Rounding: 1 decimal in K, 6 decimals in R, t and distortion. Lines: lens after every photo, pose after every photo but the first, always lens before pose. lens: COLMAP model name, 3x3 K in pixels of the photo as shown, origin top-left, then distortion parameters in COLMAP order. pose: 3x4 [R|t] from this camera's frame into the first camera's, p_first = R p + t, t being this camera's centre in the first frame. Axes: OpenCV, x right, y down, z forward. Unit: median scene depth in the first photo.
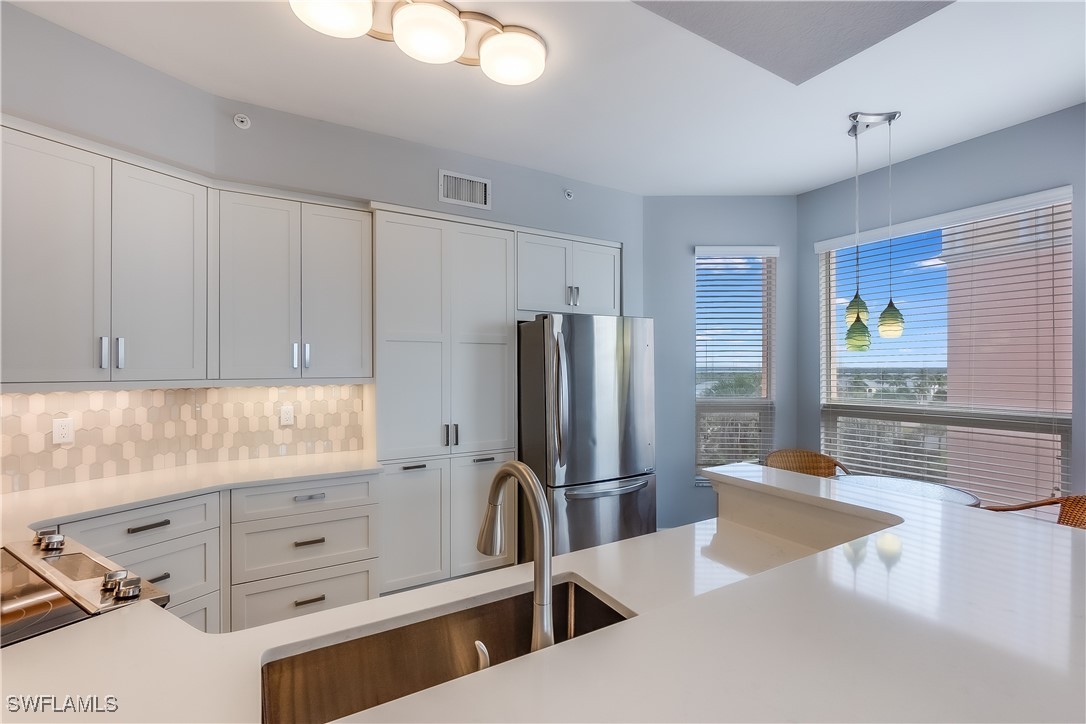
lens RADIAL K [[466.2, 0, 542.4], [0, 466.2, 363.9], [0, 0, 1]] dist [-0.004869, -0.000970]
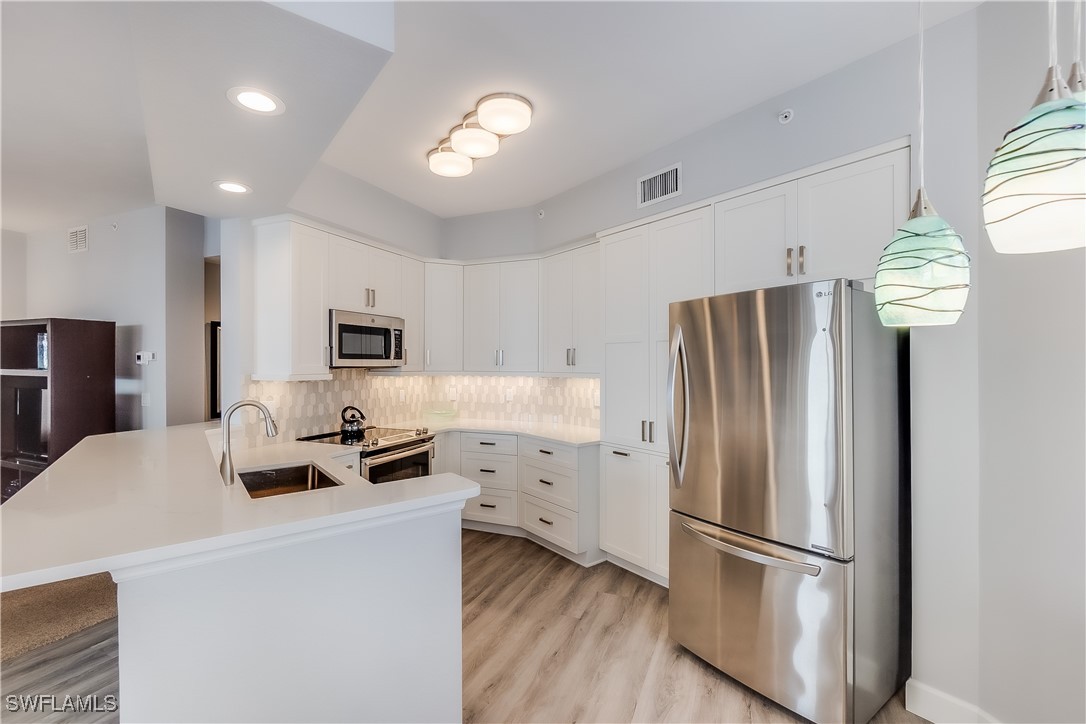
lens RADIAL K [[479.8, 0, 540.7], [0, 479.8, 361.8], [0, 0, 1]] dist [-0.008381, 0.002829]
pose [[0.130080, 0.002069, -0.991501, 0.892712], [0.011725, 0.999925, 0.003625, -0.009238], [0.991434, -0.012097, 0.130046, 0.681186]]
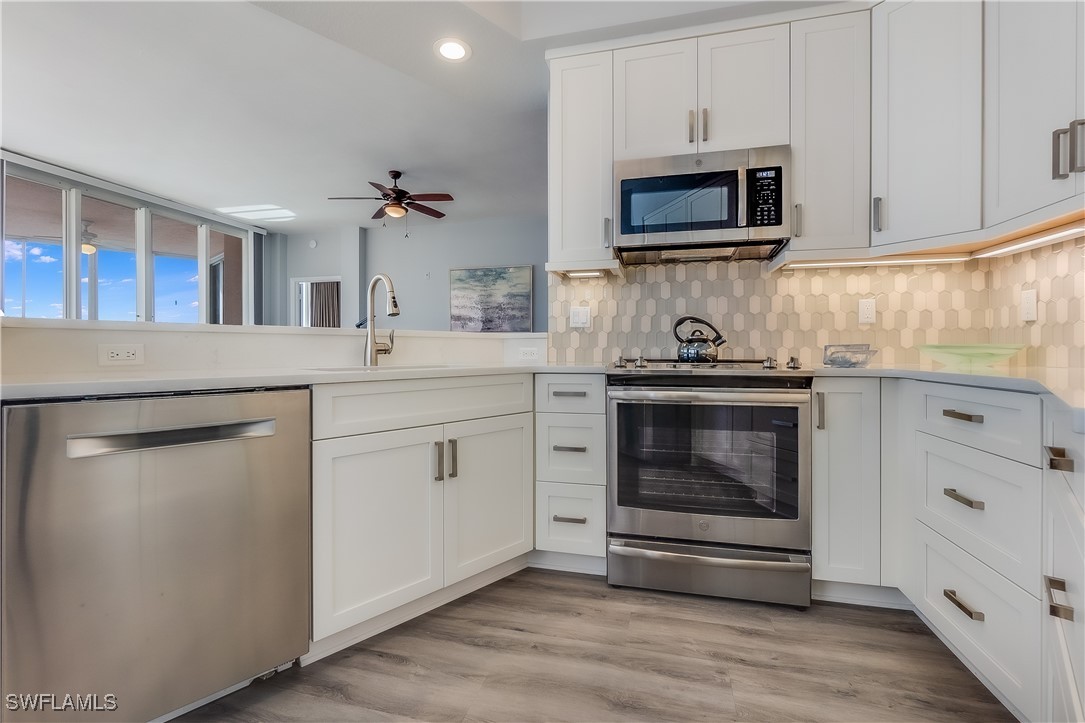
lens RADIAL K [[465.7, 0, 531.3], [0, 465.7, 346.6], [0, 0, 1]] dist [-0.004869, -0.000970]
pose [[-0.957378, 0.003715, -0.288815, -0.036453], [0.007117, 0.999917, -0.010732, 0.178215], [0.288751, -0.012330, -0.957325, 1.029236]]
